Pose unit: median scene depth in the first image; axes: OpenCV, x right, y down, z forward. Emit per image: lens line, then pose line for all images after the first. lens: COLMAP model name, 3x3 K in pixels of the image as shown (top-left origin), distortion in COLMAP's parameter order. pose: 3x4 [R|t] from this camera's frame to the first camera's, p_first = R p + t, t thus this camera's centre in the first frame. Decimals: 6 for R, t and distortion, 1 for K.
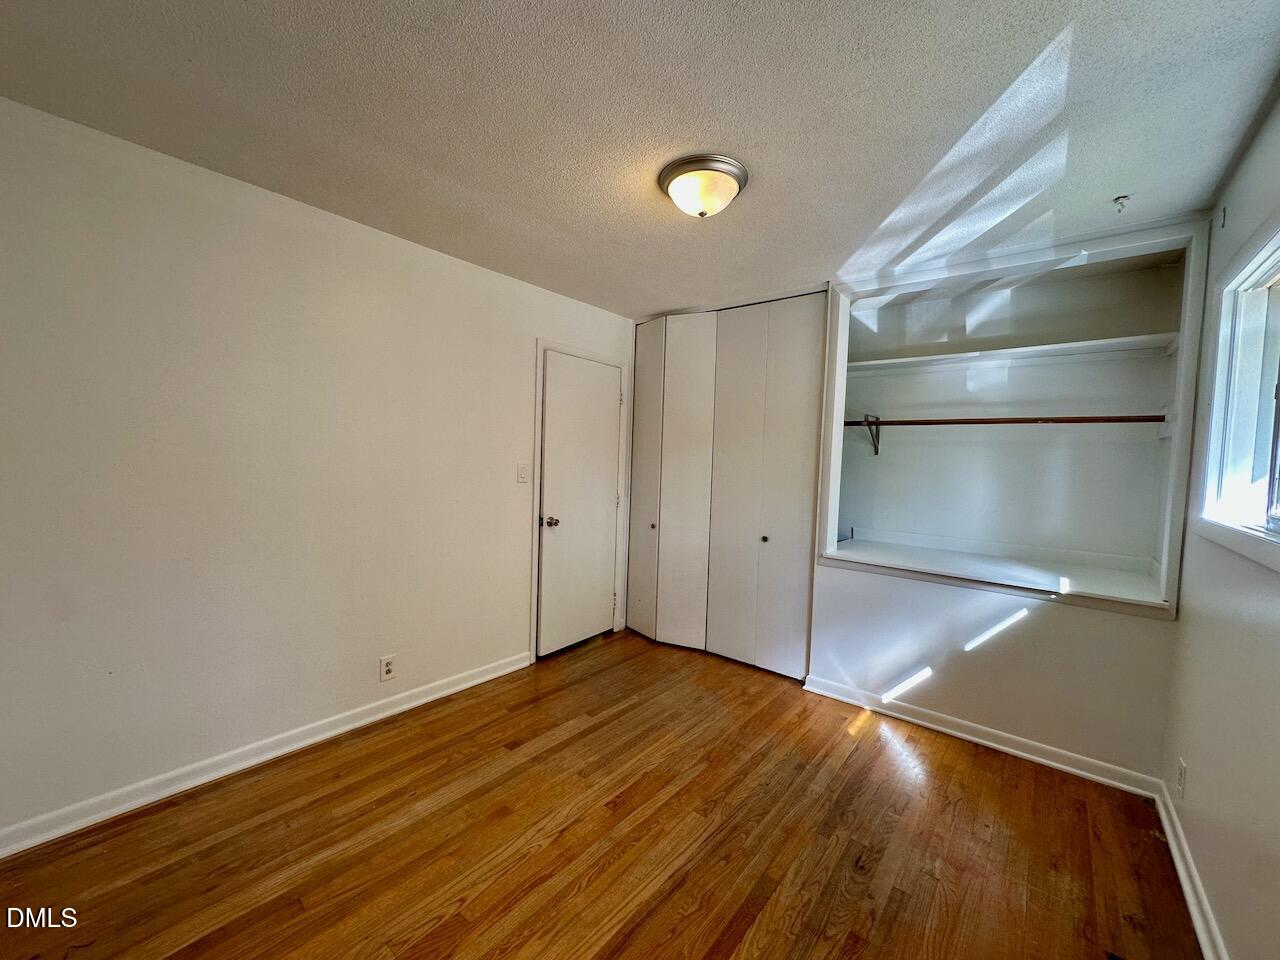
lens RADIAL K [[510.5, 0, 637.2], [0, 510.5, 478.2], [0, 0, 1]] dist [-0.000052, -0.000165]
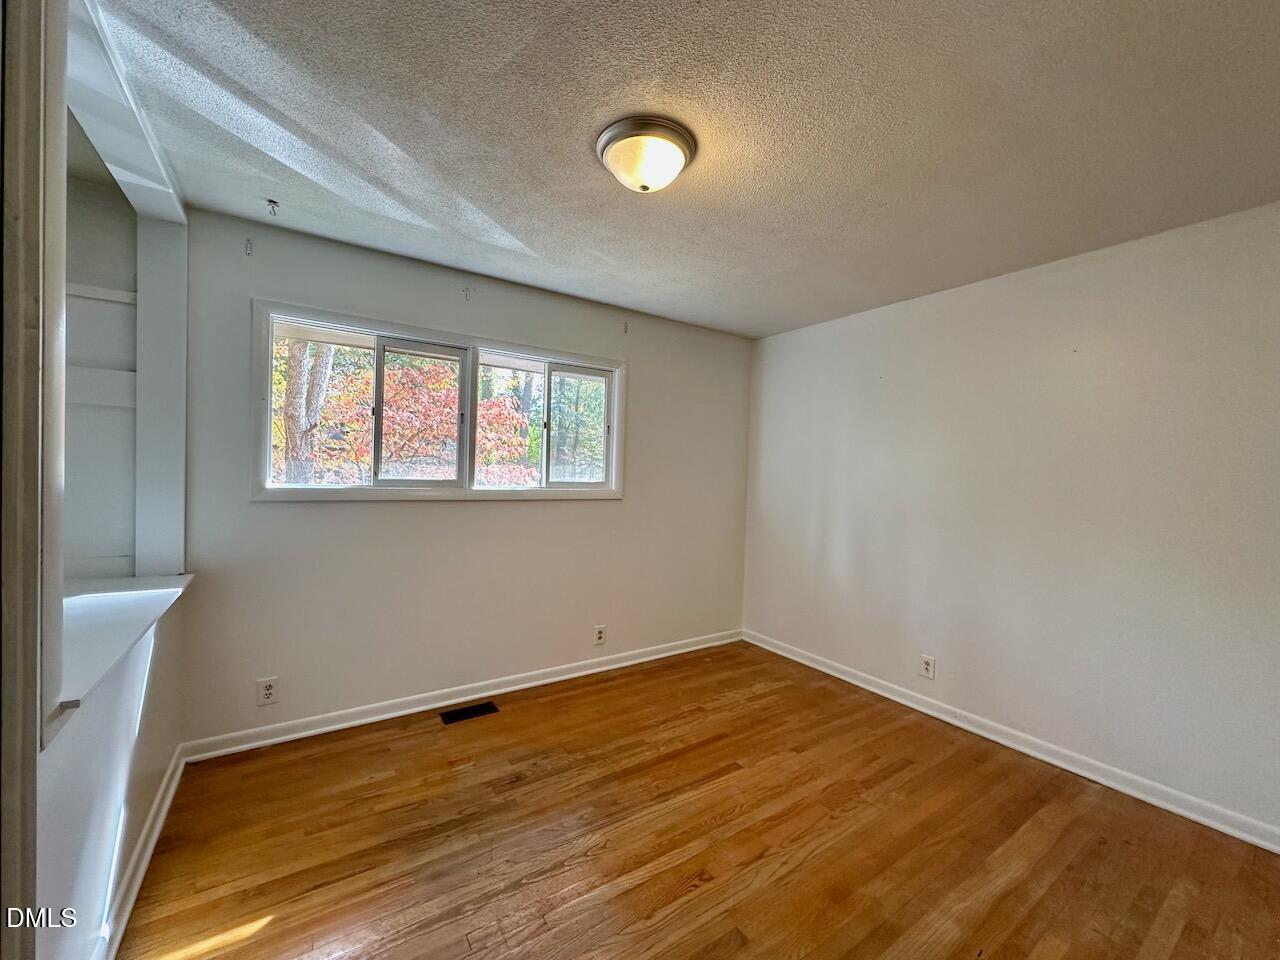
lens RADIAL K [[510.5, 0, 639.3], [0, 510.5, 483.5], [0, 0, 1]] dist [-0.000052, -0.000165]
pose [[-0.956504, -0.067012, 0.283918, -0.162797], [-0.048384, 0.996221, 0.072131, -0.075689], [-0.287679, 0.055256, -0.956132, 2.056890]]
